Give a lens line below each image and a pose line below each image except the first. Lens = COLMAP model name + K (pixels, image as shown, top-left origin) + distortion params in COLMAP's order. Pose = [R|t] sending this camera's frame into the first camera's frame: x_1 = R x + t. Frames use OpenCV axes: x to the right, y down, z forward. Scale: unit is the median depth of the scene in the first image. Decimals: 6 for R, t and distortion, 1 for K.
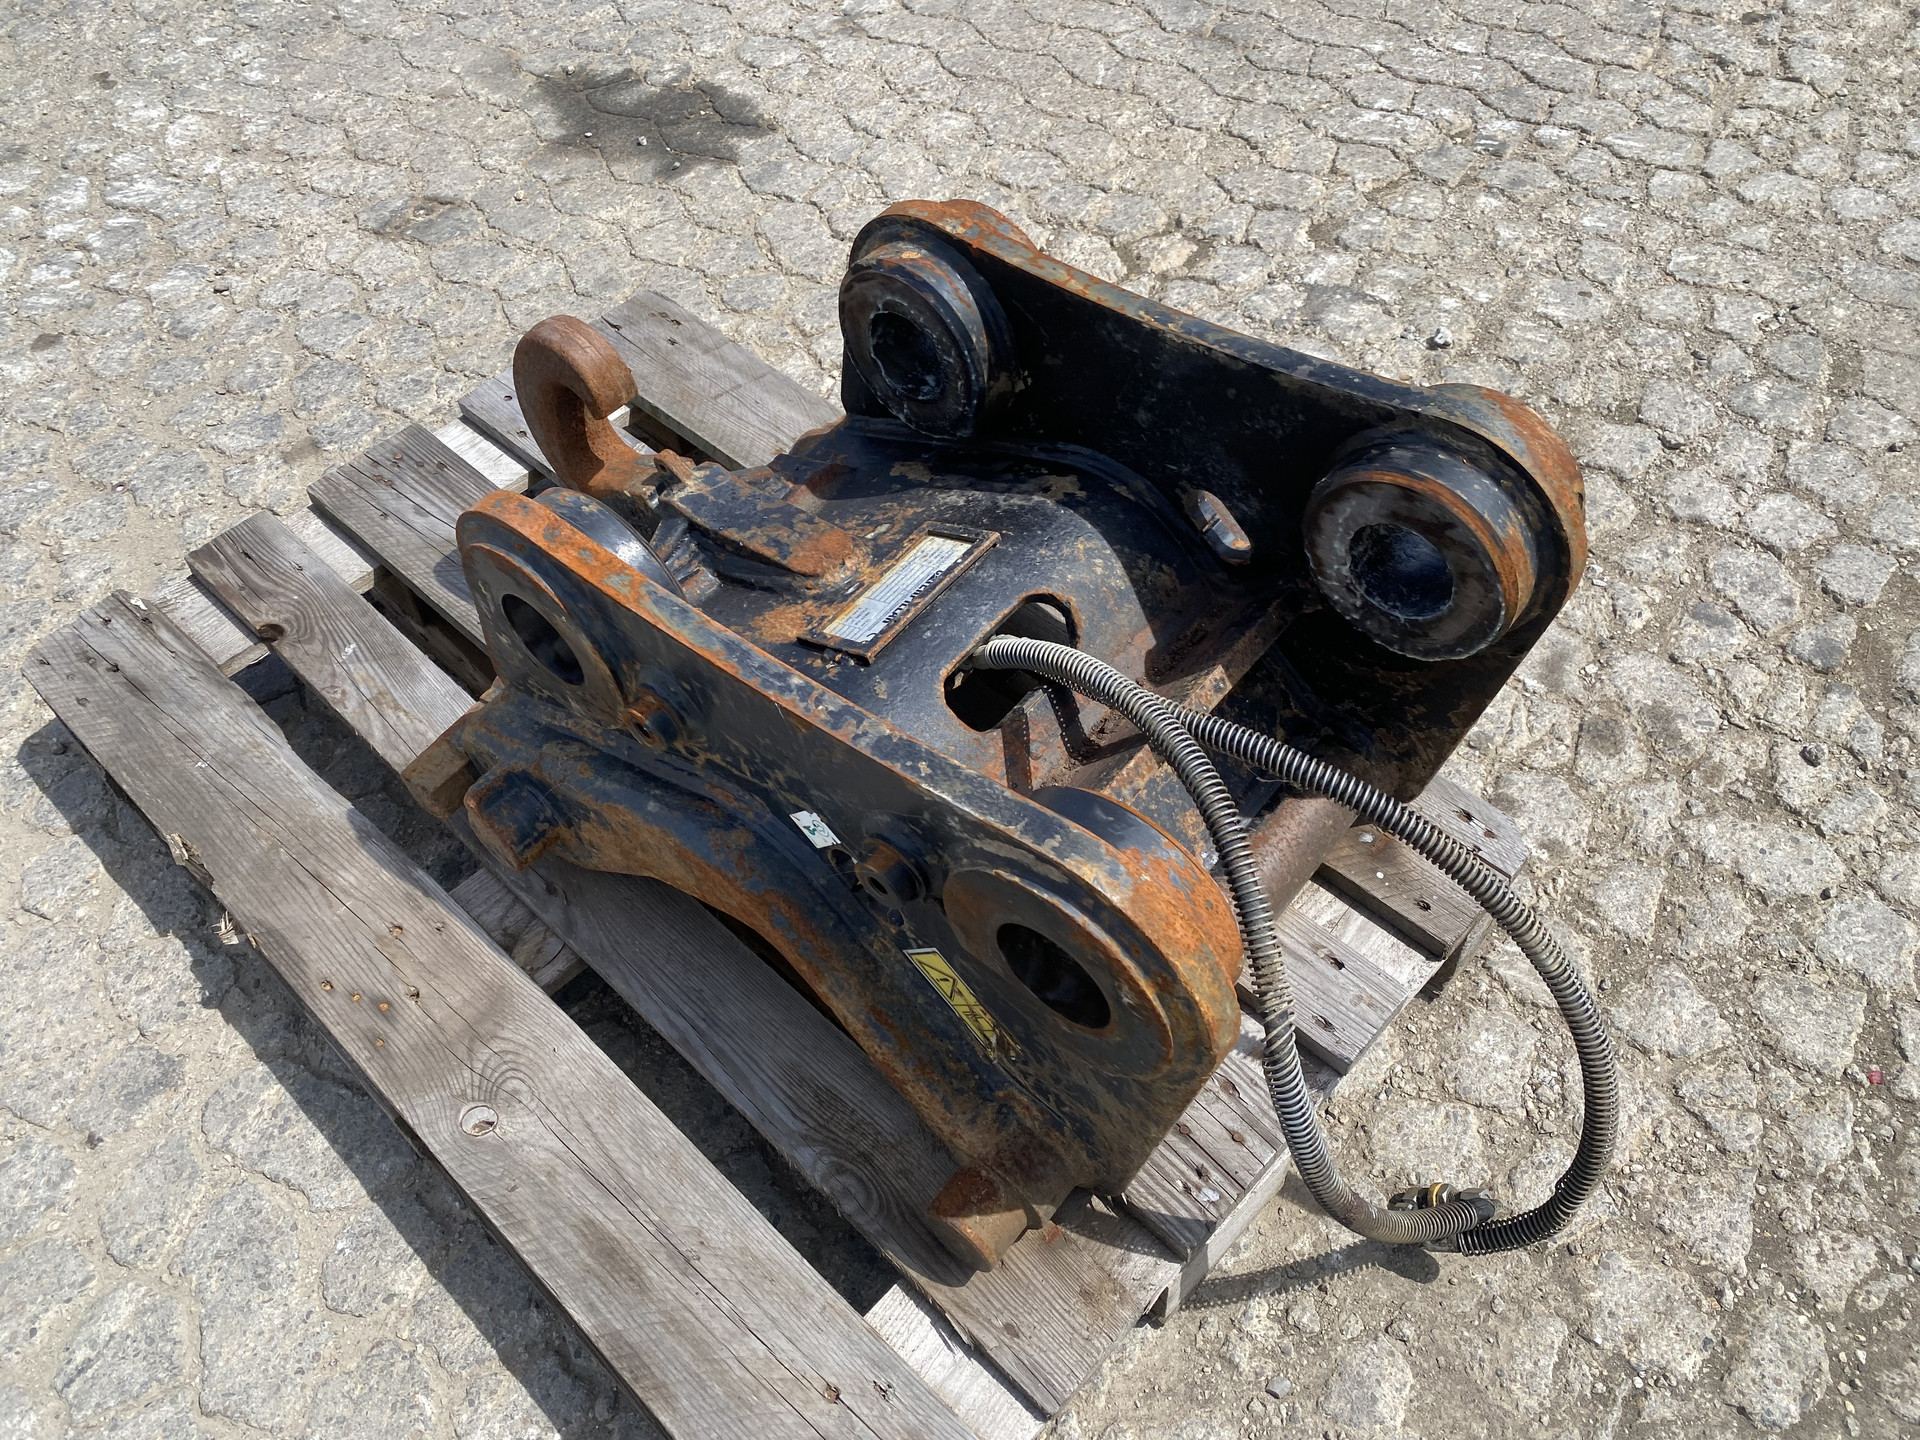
lens RADIAL K [[1465.7, 0, 971.7], [0, 1465.7, 700.6], [0, 0, 1]] dist [0.010032, -0.011508]
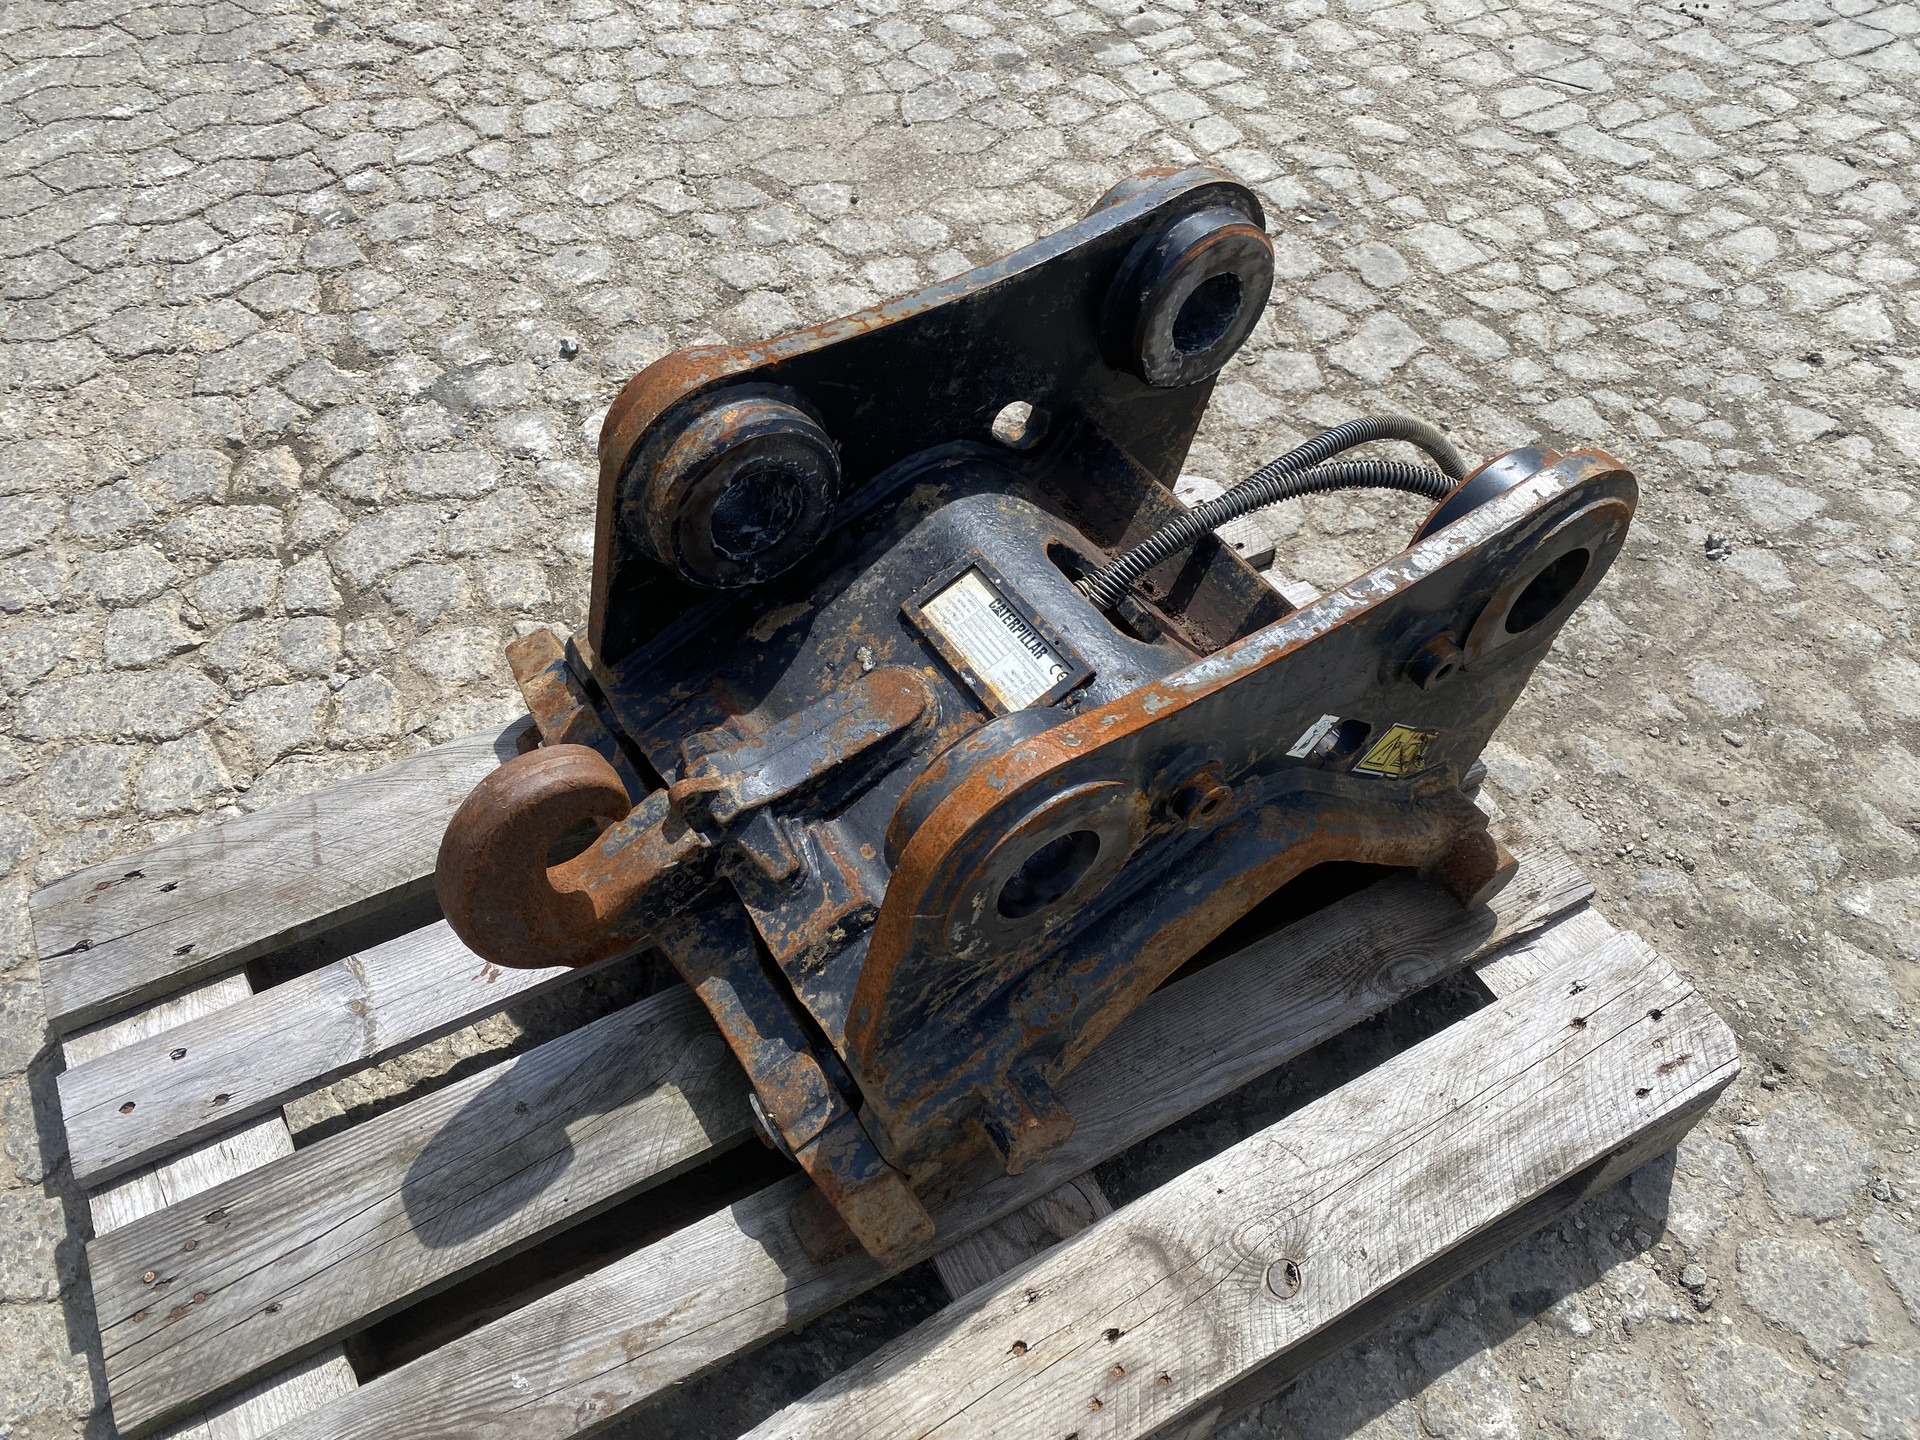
lens RADIAL K [[1465.7, 0, 943.0], [0, 1465.7, 693.6], [0, 0, 1]] dist [0.010032, -0.011508]
pose [[0.304007, -0.691681, 0.655100, -0.709108], [0.706295, 0.625107, 0.332248, -0.393508], [-0.639318, 0.361688, 0.678568, 0.331987]]
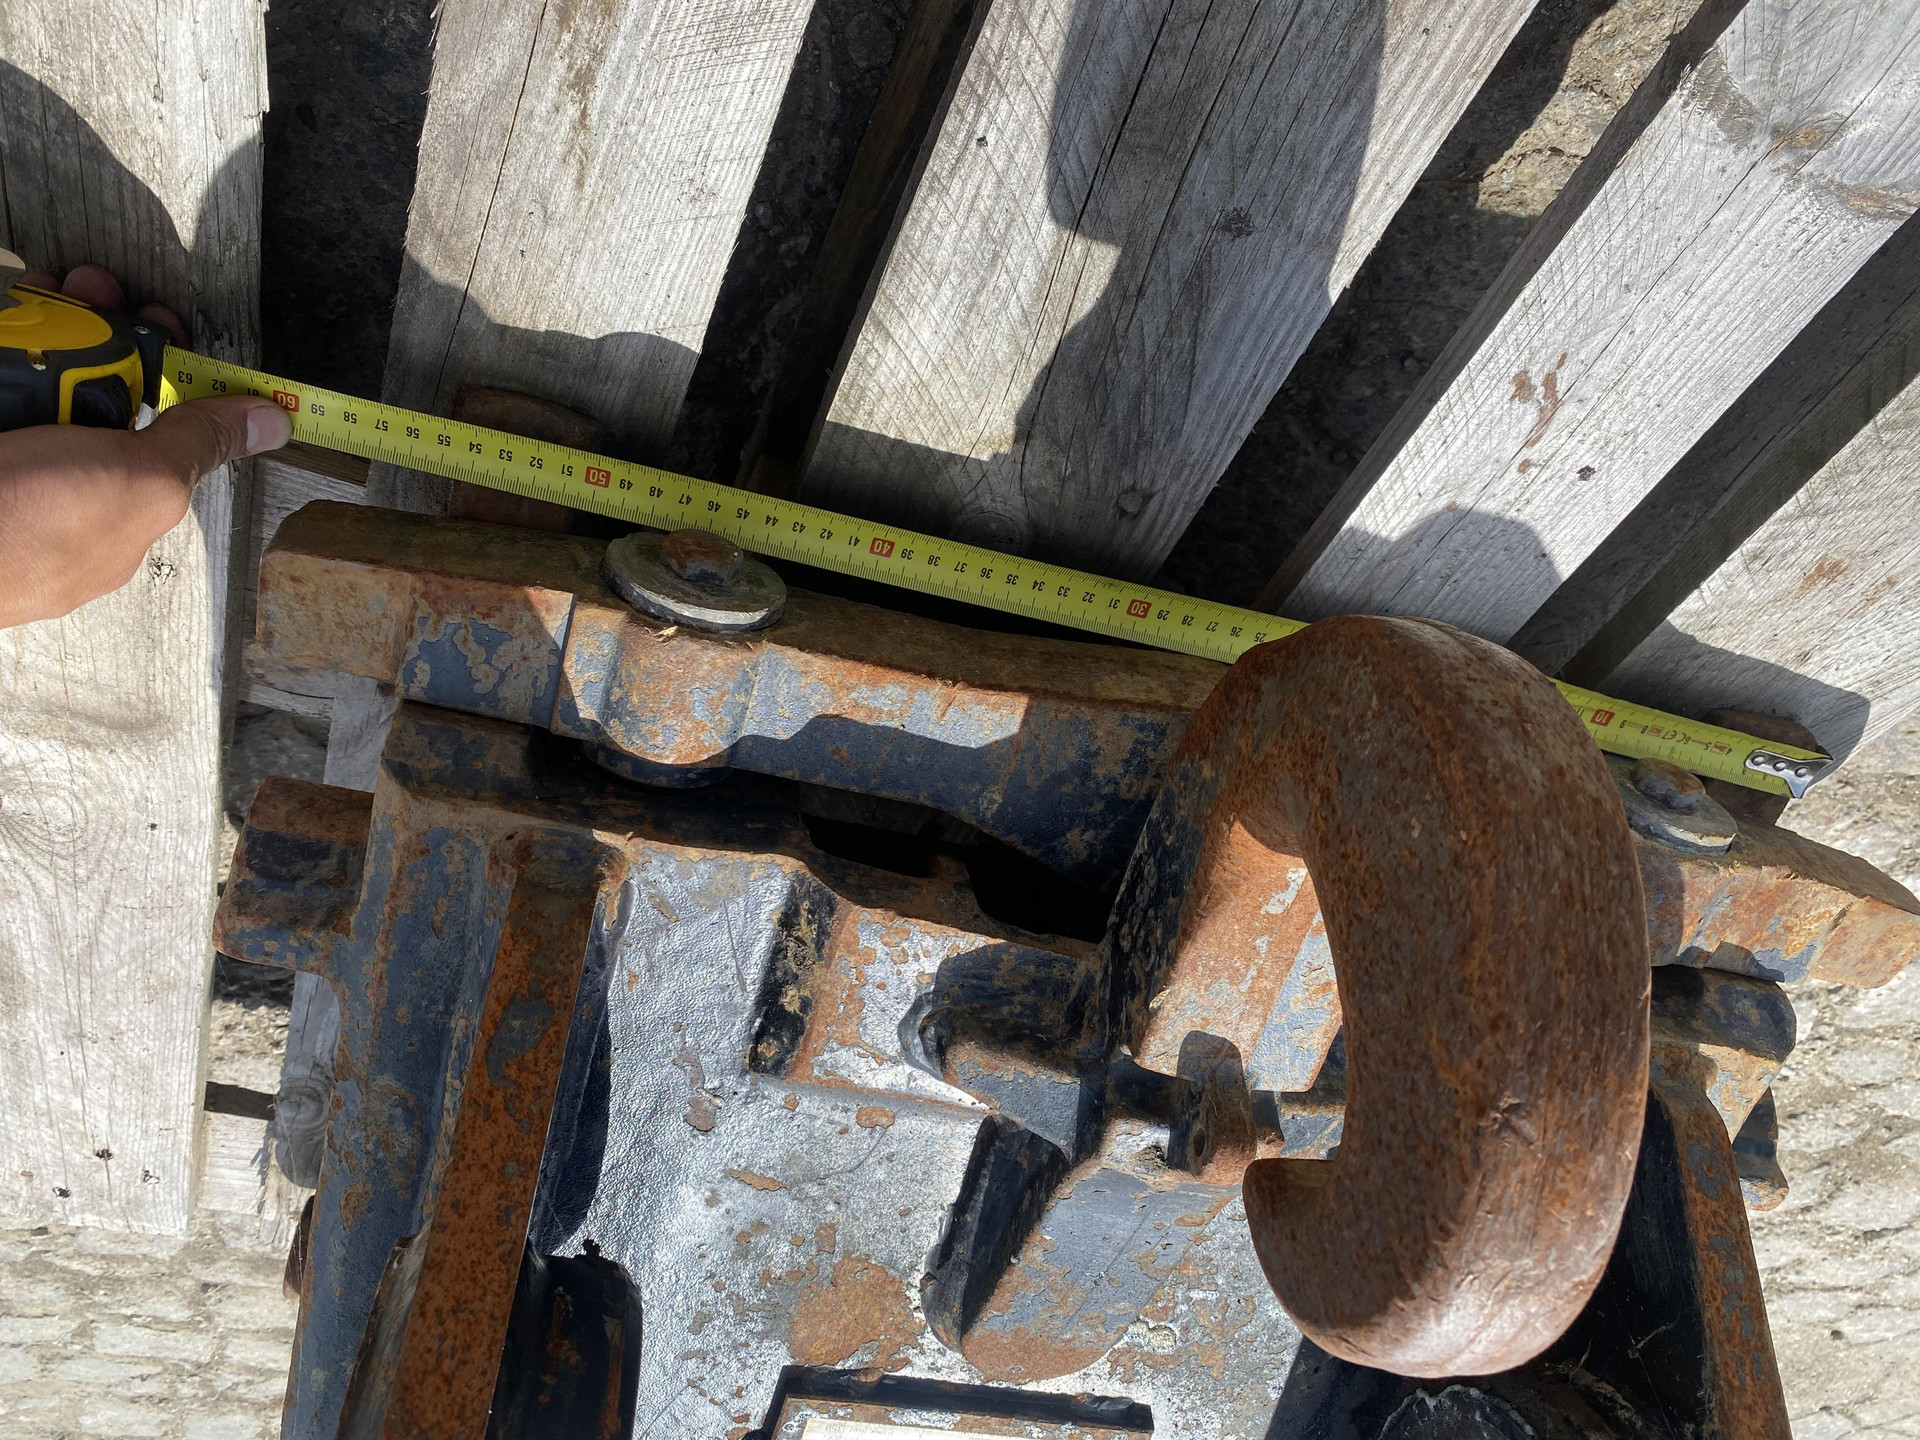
lens RADIAL K [[1465.7, 0, 963.4], [0, 1465.7, 728.5], [0, 0, 1]] dist [0.010032, -0.011508]
pose [[0.356981, 0.606820, 0.710165, -0.575891], [-0.738908, -0.281670, 0.612109, -0.323244], [0.571472, -0.743258, 0.347833, 0.965700]]
